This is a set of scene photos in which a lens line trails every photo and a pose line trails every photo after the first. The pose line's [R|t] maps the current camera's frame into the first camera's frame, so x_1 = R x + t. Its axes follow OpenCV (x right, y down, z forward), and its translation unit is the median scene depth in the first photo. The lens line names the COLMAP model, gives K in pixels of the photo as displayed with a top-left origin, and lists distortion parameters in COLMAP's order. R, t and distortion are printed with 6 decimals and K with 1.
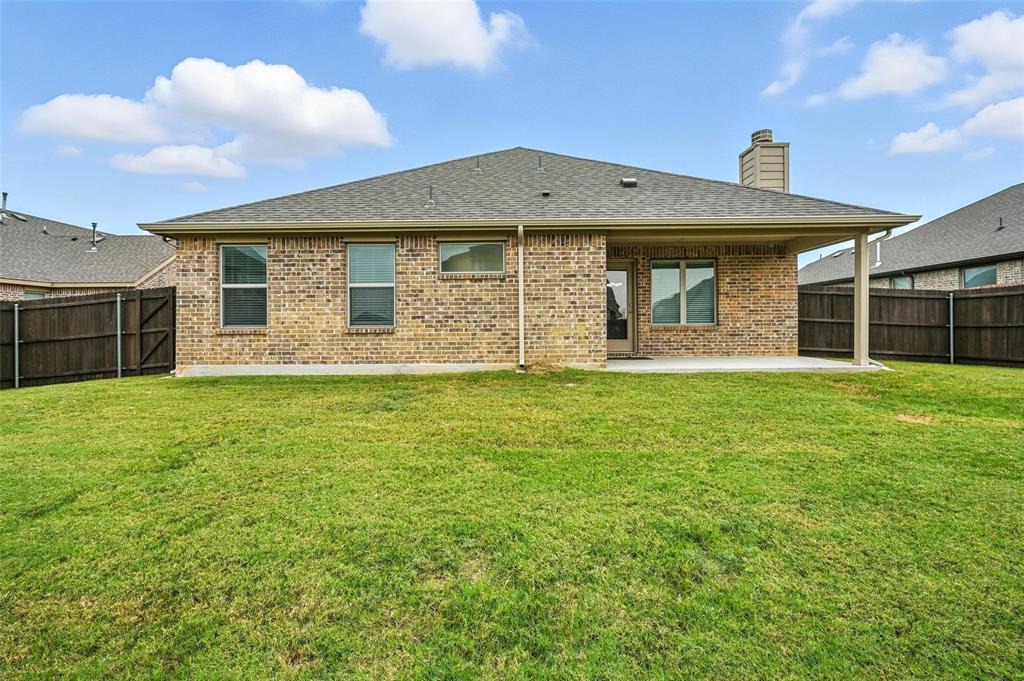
lens RADIAL K [[448.8, 0, 509.2], [0, 448.8, 330.4], [0, 0, 1]] dist [-0.001195, -0.000127]
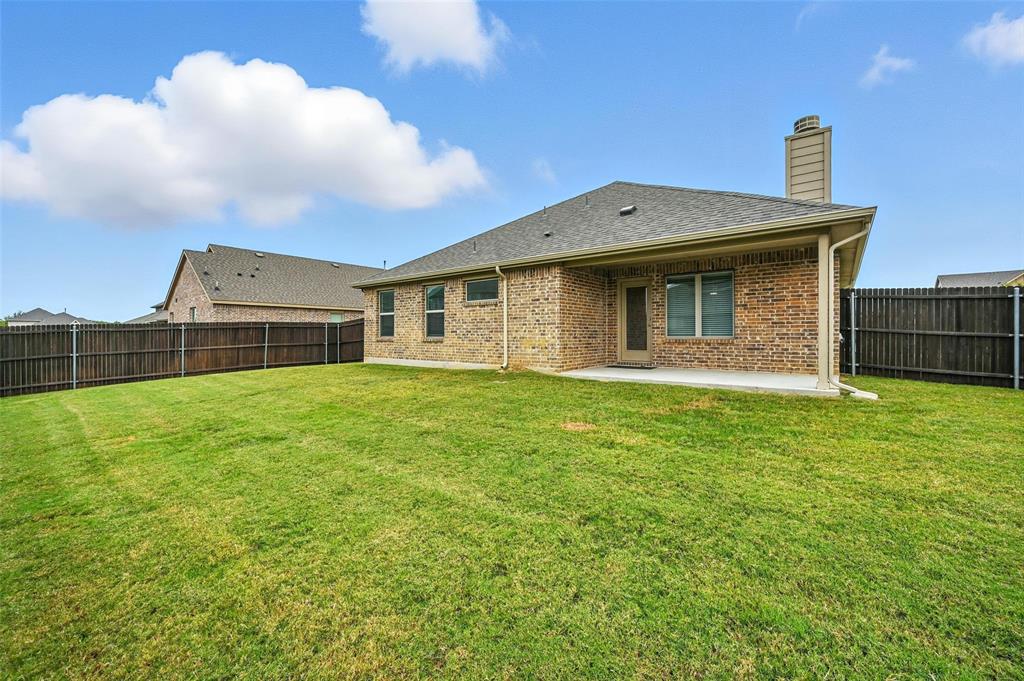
lens RADIAL K [[400.7, 0, 512.6], [0, 400.7, 339.0], [0, 0, 1]] dist [0.001315, 0.000124]
pose [[0.797744, 0.011717, -0.602882, 0.779072], [-0.008472, 0.999930, 0.008222, -0.017484], [0.602936, -0.001452, 0.797788, 0.034181]]
